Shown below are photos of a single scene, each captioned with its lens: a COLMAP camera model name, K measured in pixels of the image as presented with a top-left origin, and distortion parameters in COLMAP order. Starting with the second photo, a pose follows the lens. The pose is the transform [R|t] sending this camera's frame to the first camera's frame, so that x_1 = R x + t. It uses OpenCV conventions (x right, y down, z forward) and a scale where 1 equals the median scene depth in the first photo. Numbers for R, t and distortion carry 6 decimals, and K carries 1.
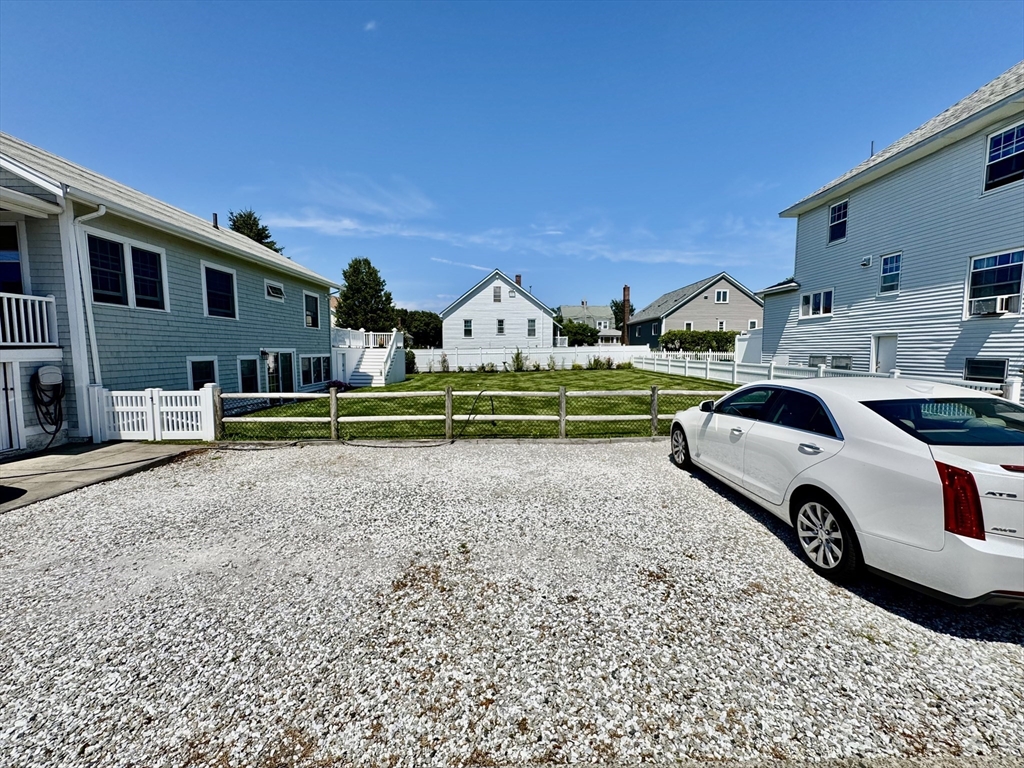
lens RADIAL K [[413.5, 0, 512.5], [0, 413.5, 377.5], [0, 0, 1]] dist [-0.004598, 0.000871]
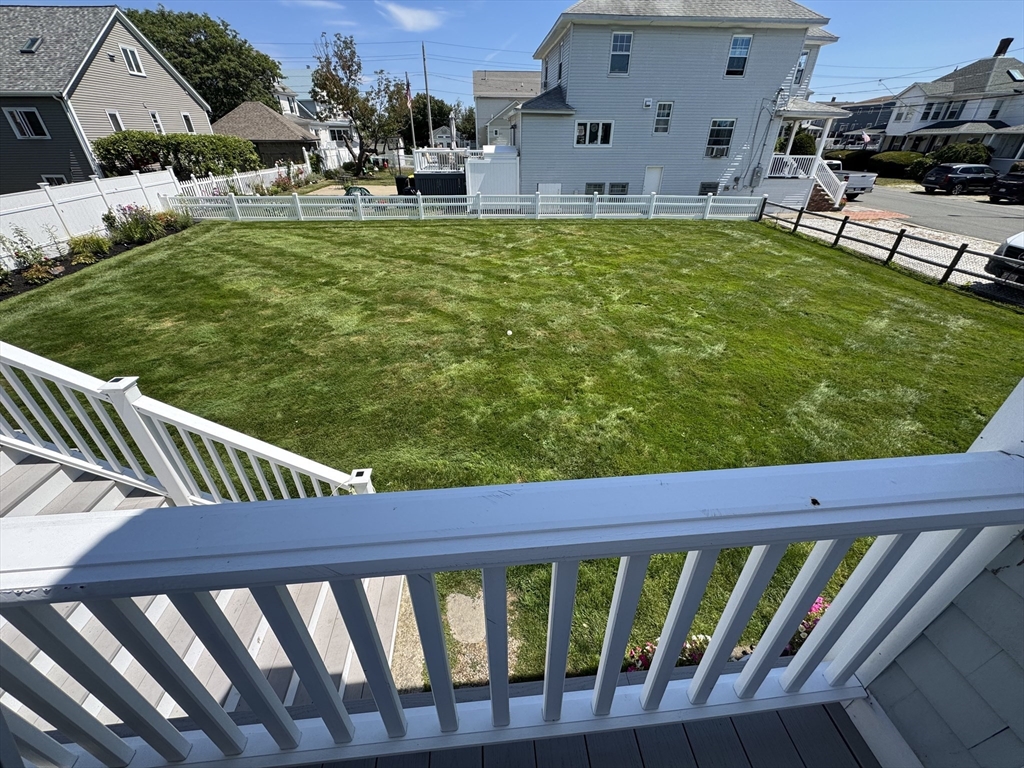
lens RADIAL K [[413.5, 0, 517.2], [0, 413.5, 378.7], [0, 0, 1]] dist [-0.004598, 0.000871]
pose [[-0.070866, -0.506618, 0.859254, -0.892799], [0.059135, 0.857770, 0.510620, -0.298222], [-0.995731, 0.086997, -0.030828, 2.026171]]
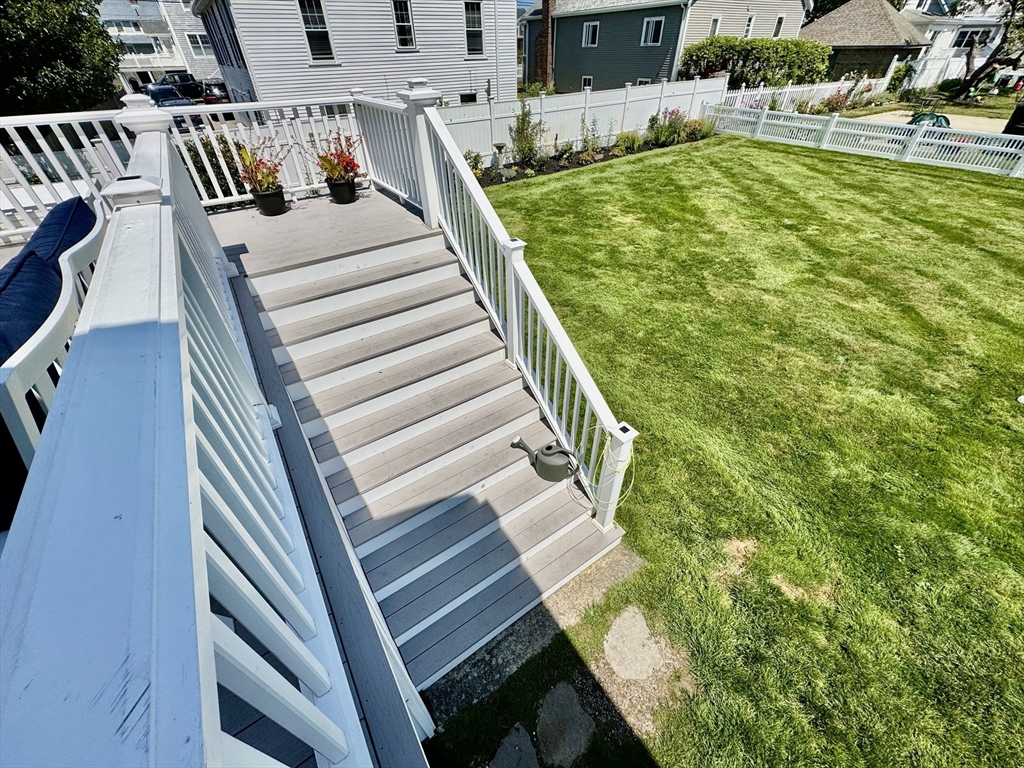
lens RADIAL K [[413.5, 0, 503.8], [0, 413.5, 380.8], [0, 0, 1]] dist [-0.004598, 0.000871]
pose [[0.845533, -0.344516, 0.407900, -0.828321], [0.048181, 0.810084, 0.584331, -0.277918], [-0.531744, -0.474418, 0.701552, 2.007139]]
